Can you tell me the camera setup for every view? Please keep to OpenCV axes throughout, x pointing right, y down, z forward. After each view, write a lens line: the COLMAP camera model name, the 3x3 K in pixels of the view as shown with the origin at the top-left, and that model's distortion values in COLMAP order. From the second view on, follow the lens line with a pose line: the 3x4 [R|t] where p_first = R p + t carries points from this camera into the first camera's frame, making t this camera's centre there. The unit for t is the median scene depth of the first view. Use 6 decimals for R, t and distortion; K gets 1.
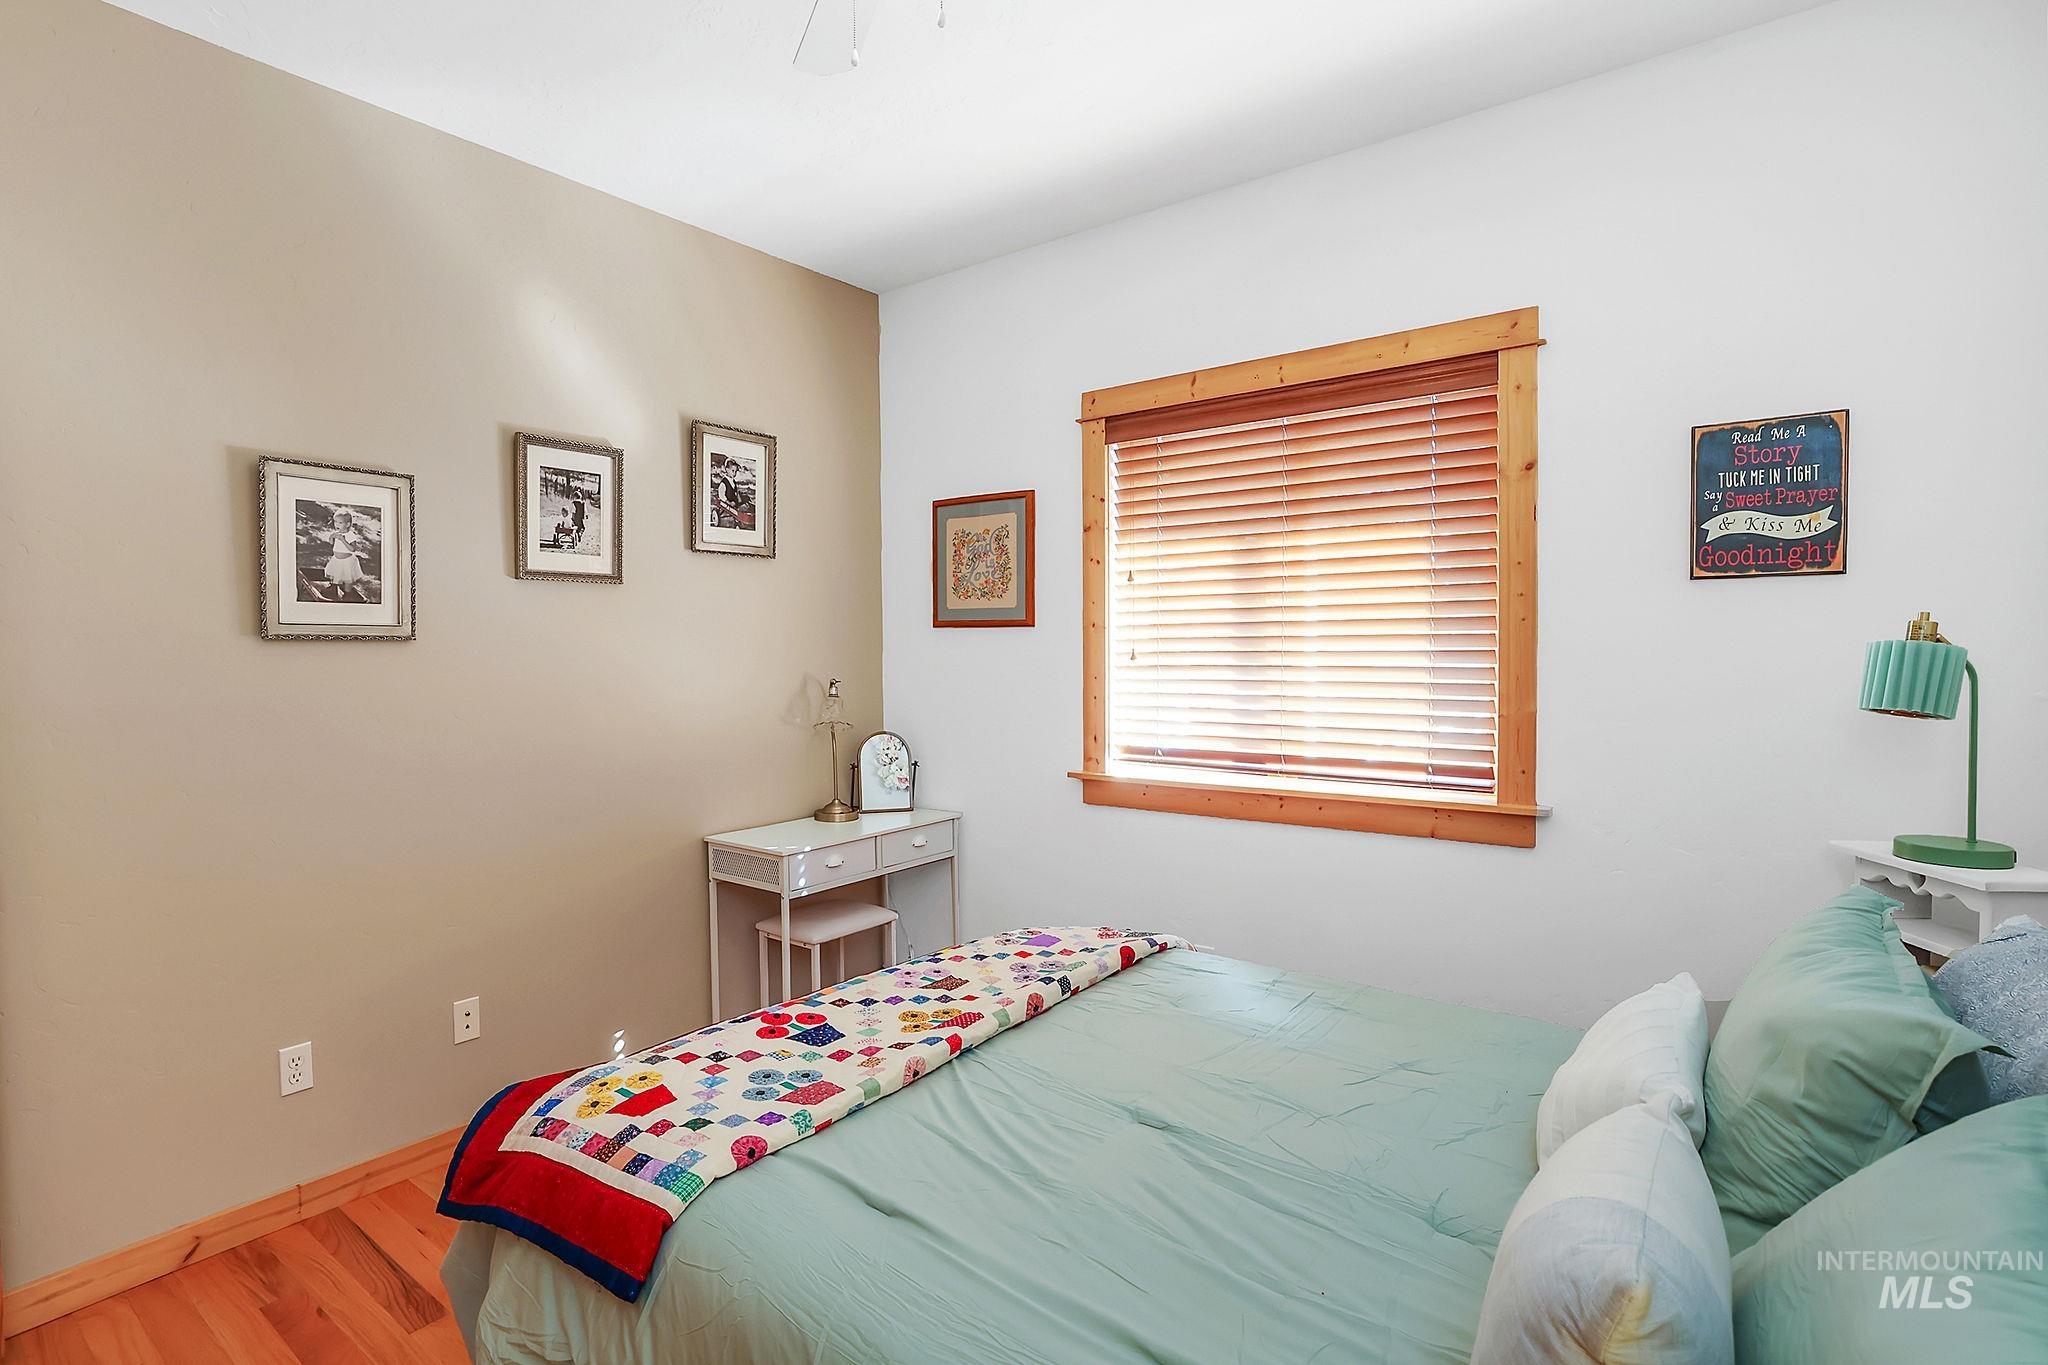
lens RADIAL K [[994.1, 0, 1022.5], [0, 994.1, 675.2], [0, 0, 1]] dist [-0.039143, 0.000534]
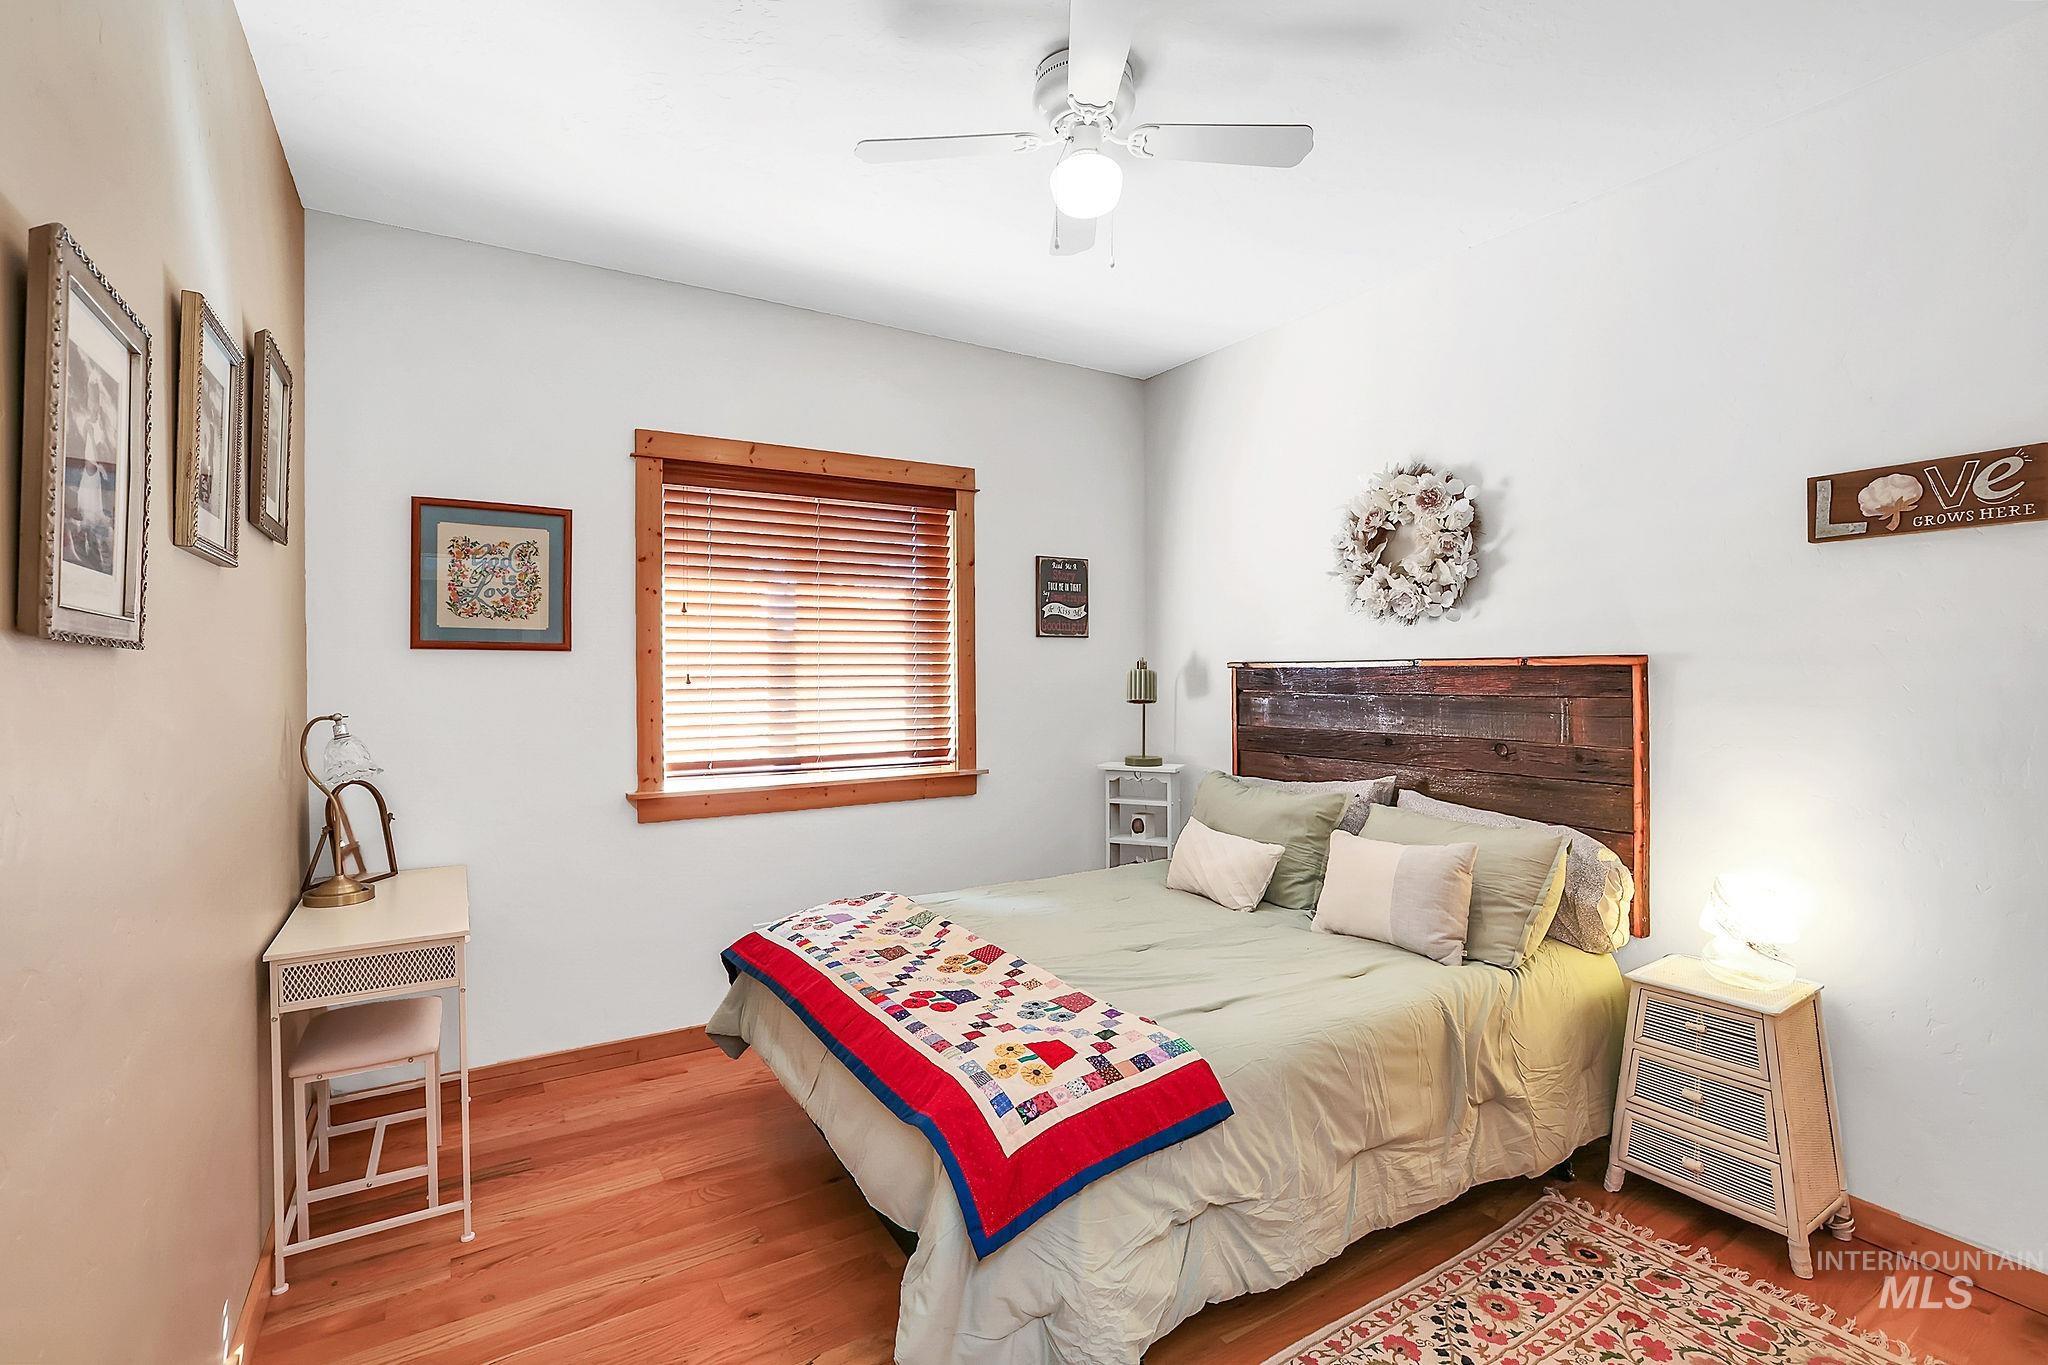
lens RADIAL K [[888.9, 0, 1014.0], [0, 888.9, 672.2], [0, 0, 1]] dist [-0.044962, 0.000453]
pose [[0.356222, 0.005555, 0.934385, -0.813309], [0.028960, 0.999436, -0.016982, -0.001978], [-0.933952, 0.033109, 0.355860, 0.380548]]
